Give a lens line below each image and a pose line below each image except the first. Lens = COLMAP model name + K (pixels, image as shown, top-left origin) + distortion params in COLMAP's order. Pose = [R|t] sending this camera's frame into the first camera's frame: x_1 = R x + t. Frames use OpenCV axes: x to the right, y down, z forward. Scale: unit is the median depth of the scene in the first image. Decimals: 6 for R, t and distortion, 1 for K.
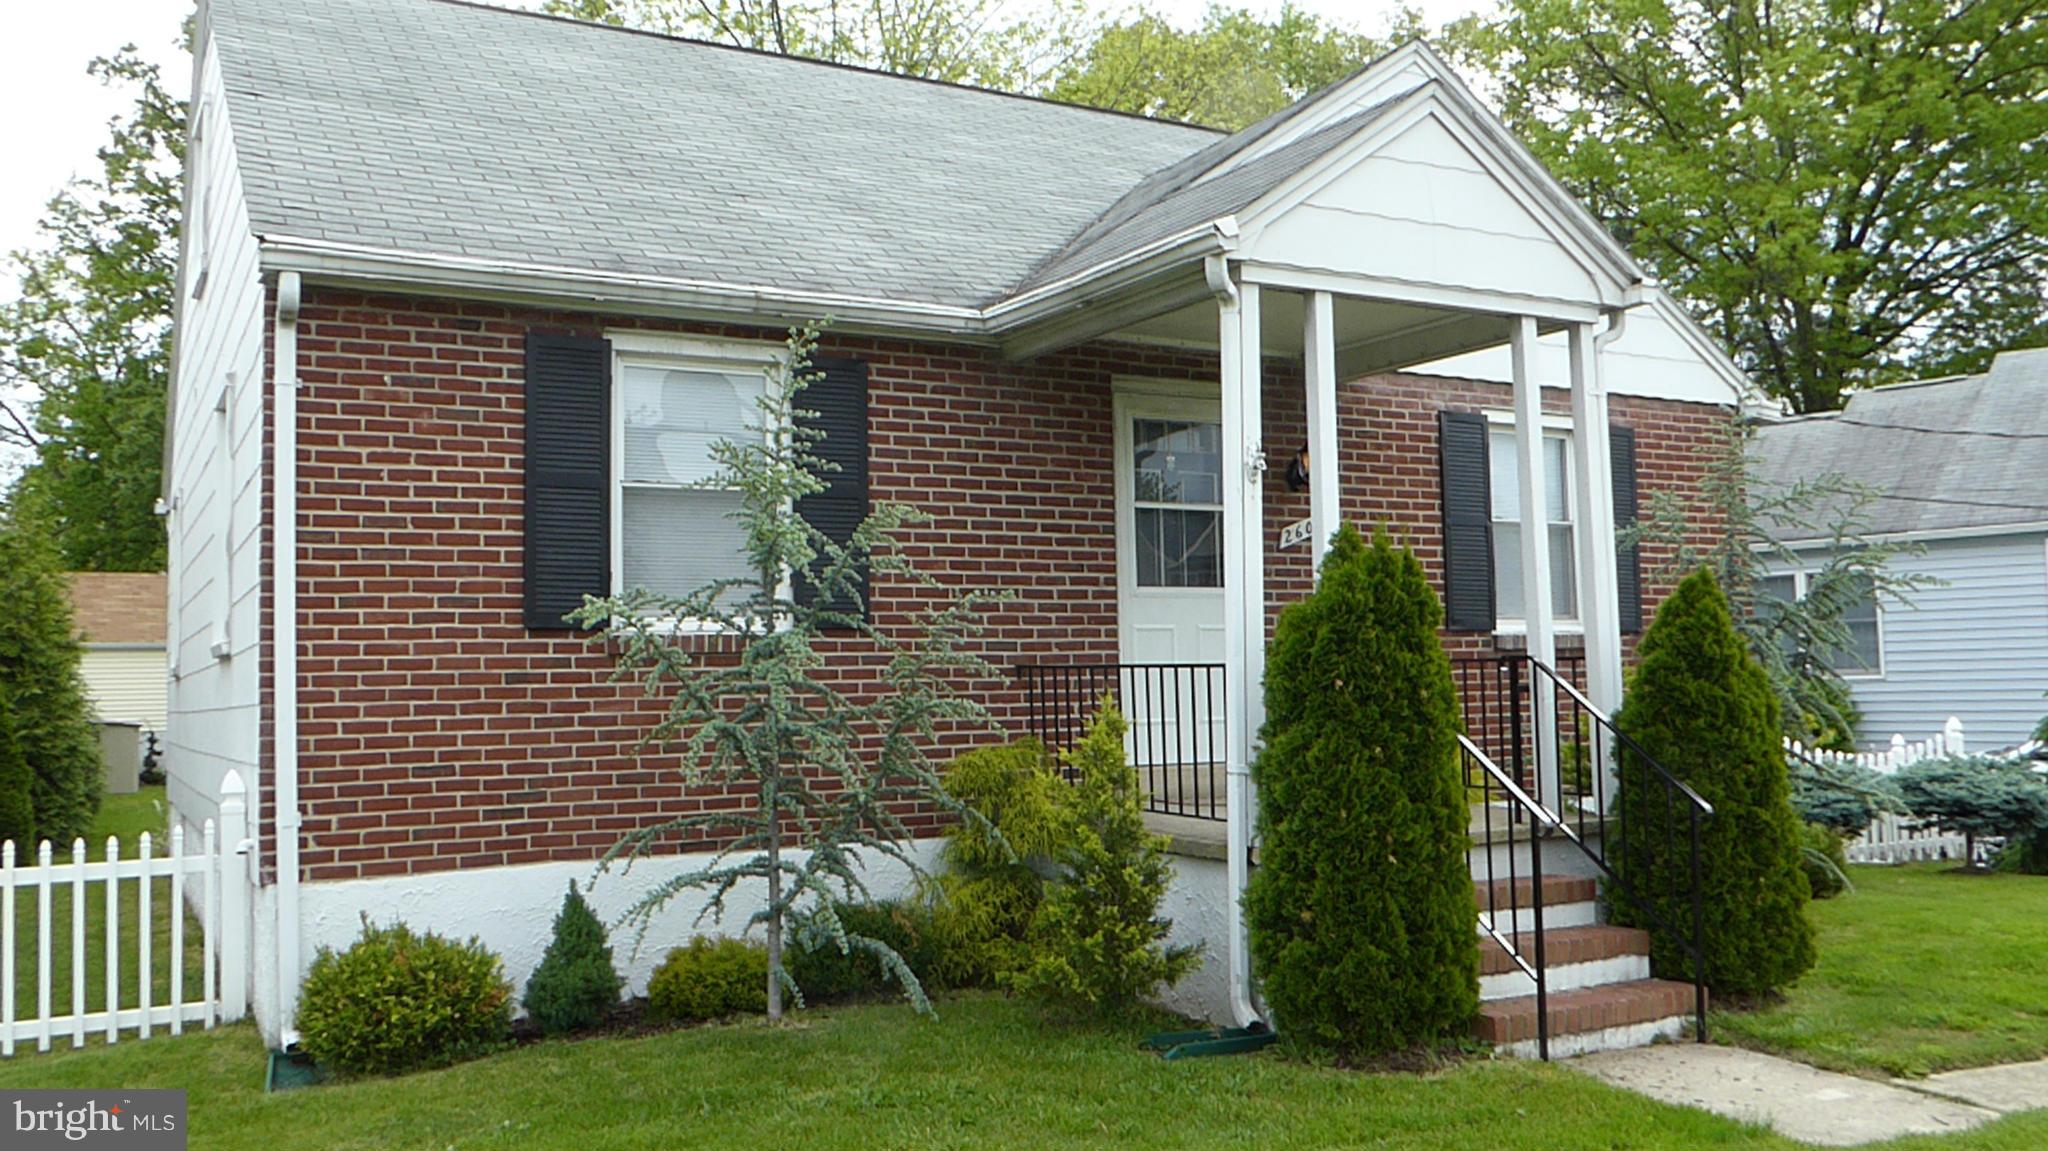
lens RADIAL K [[1667.4, 0, 1029.4], [0, 1667.4, 571.3], [0, 0, 1]] dist [-0.002528, 0.003698]
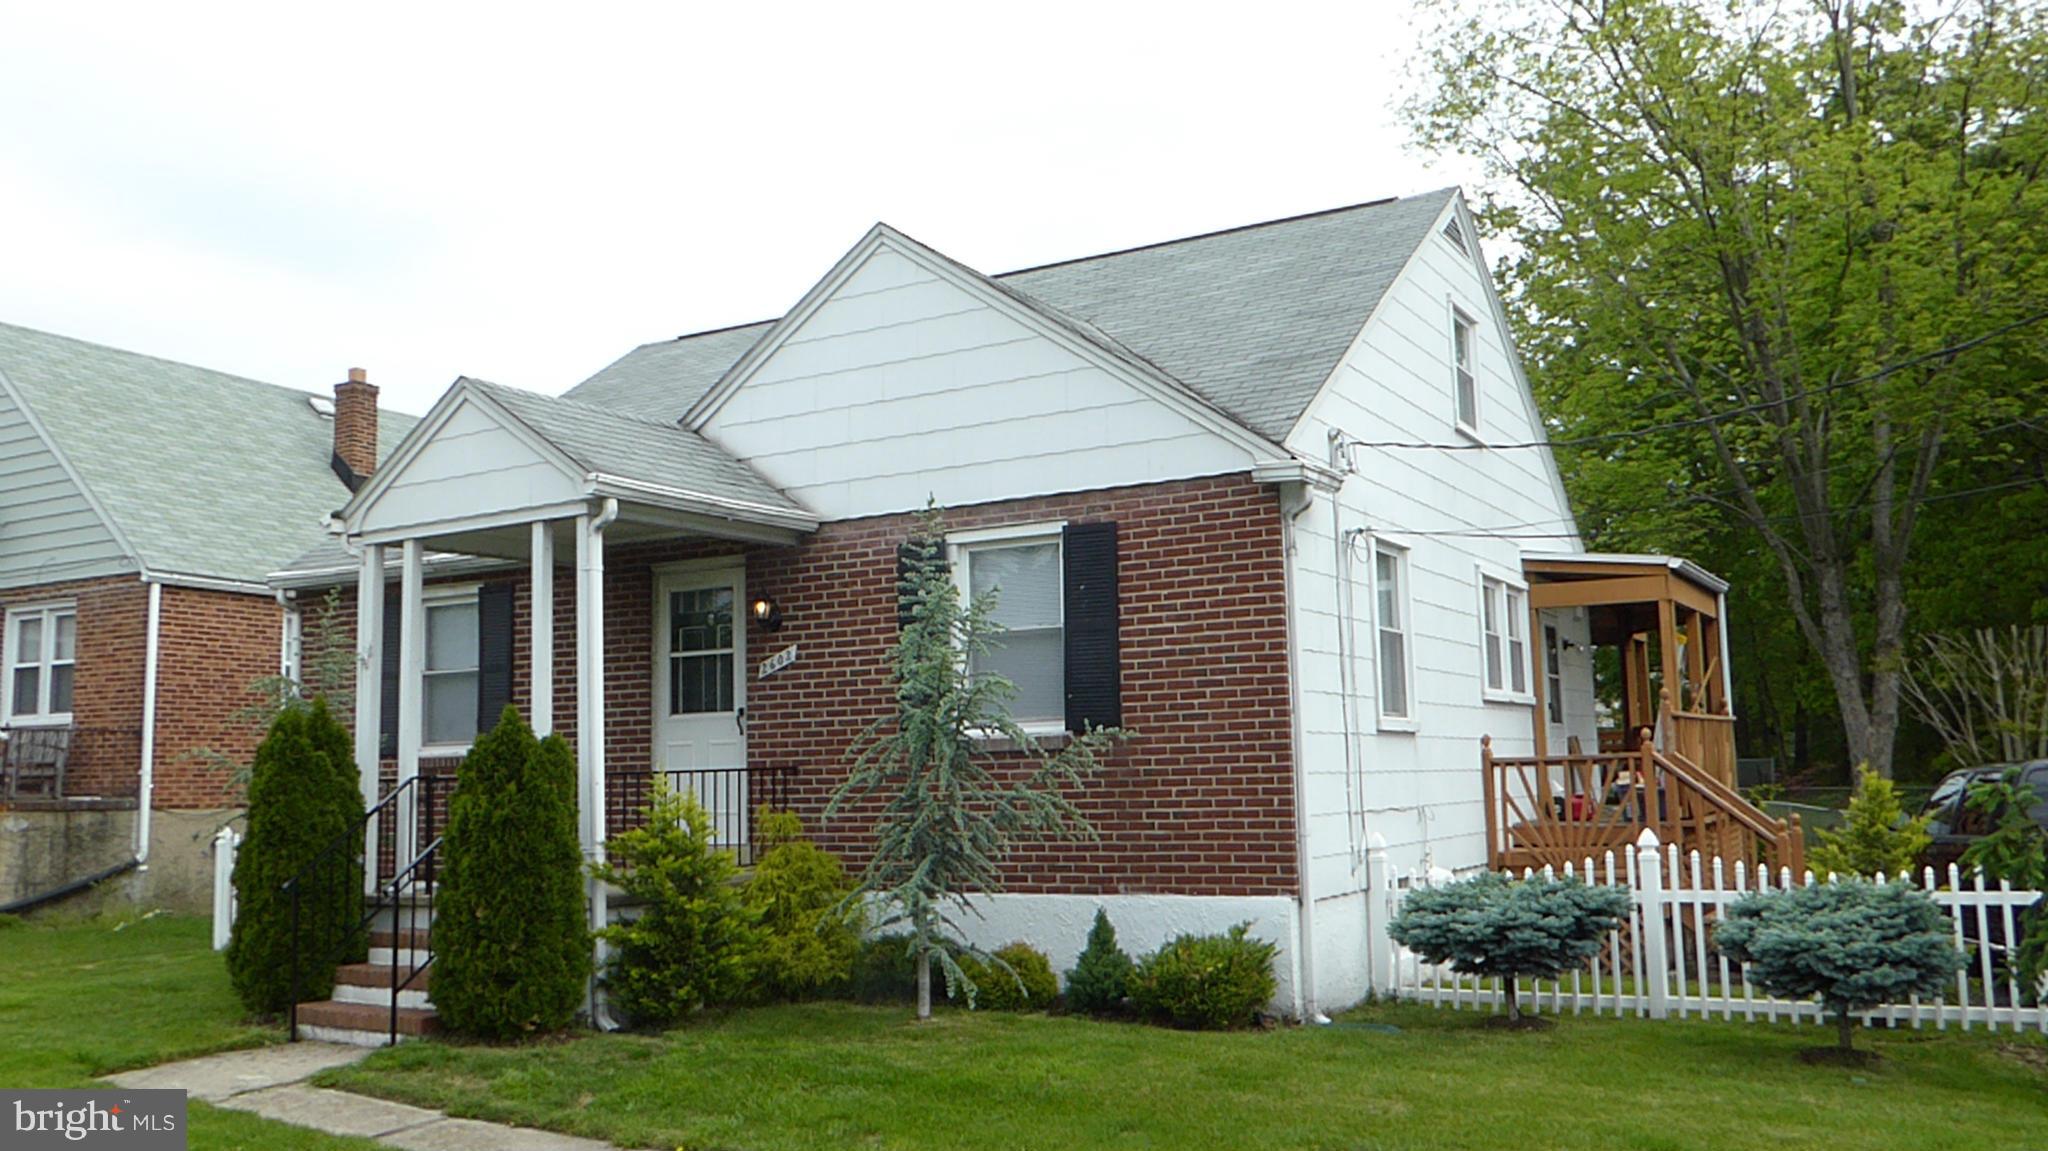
lens RADIAL K [[1667.4, 0, 1030.8], [0, 1667.4, 582.0], [0, 0, 1]] dist [-0.002528, 0.003698]
pose [[0.509578, -0.093570, -0.855321, 1.426498], [0.072030, 0.995219, -0.065961, 0.012548], [0.857404, -0.027996, 0.513882, 0.554683]]
